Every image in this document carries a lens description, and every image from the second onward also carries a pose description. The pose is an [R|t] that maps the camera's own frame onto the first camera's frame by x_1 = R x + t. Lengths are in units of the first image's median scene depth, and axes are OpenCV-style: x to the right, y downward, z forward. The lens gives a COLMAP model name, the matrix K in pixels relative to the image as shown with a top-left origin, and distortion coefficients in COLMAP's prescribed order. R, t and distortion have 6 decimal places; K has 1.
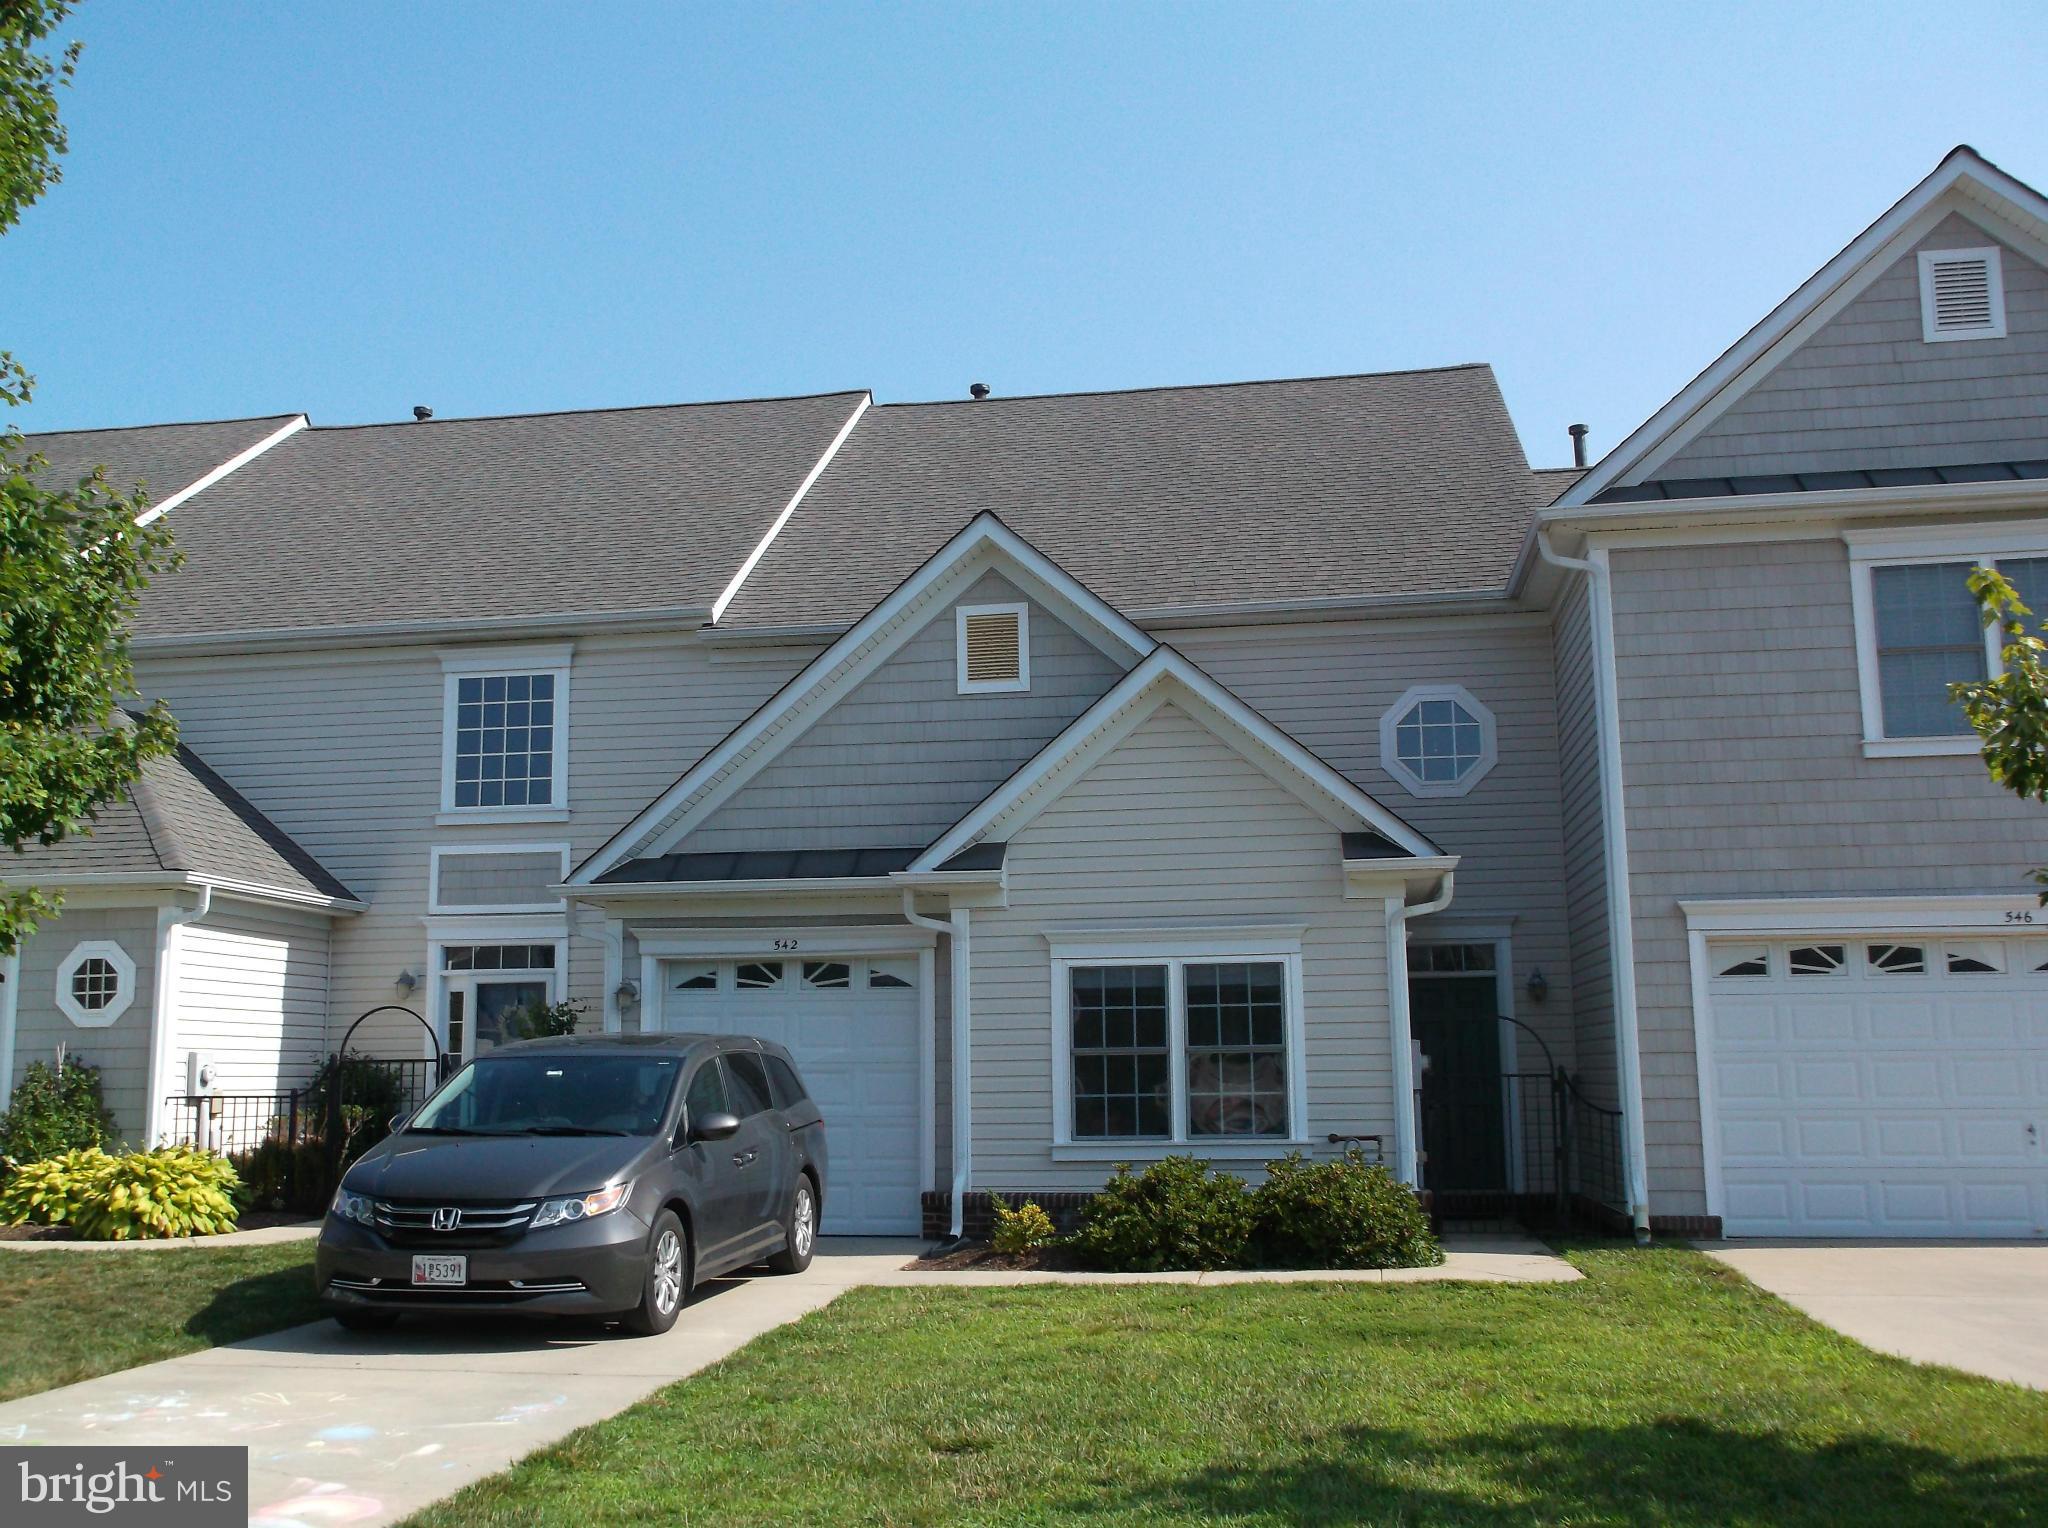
lens RADIAL K [[1989.6, 0, 1024.0], [0, 1989.6, 764.0], [0, 0, 1]] dist [0.005972, 0.018337]
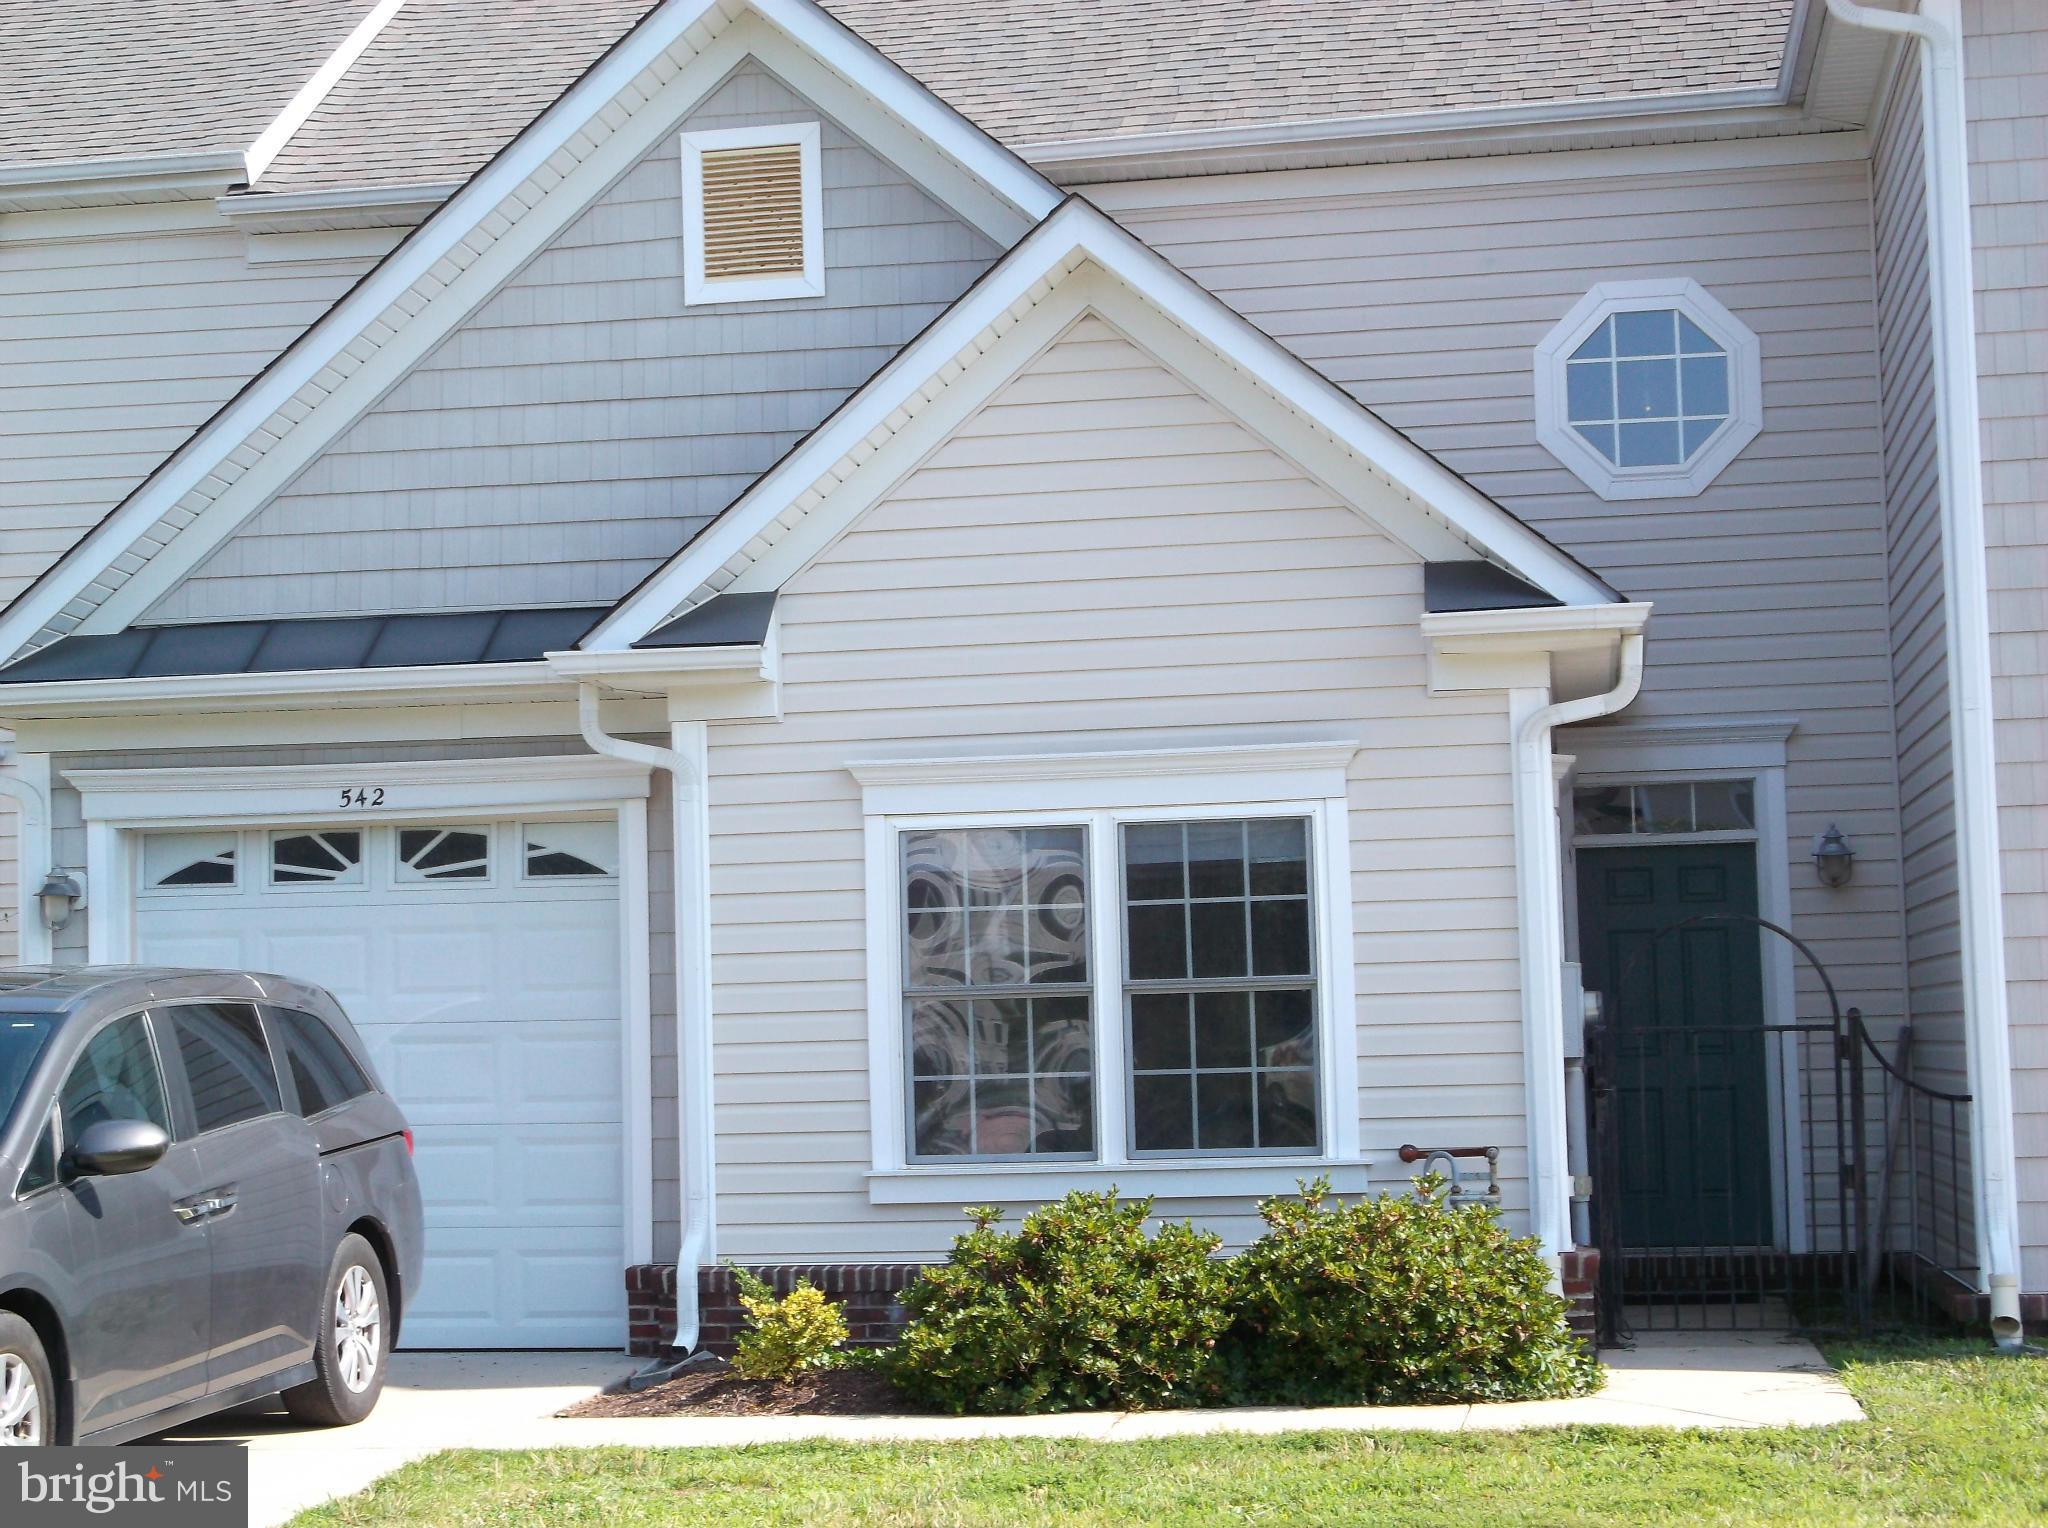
lens RADIAL K [[3575.4, 0, 1024.0], [0, 3575.4, 764.0], [0, 0, 1]] dist [0.011826, 0.302852]
pose [[0.999821, -0.014270, -0.012442, 0.066272], [0.015169, 0.997035, 0.075441, 0.015102], [0.011328, -0.075616, 0.997073, 0.077281]]
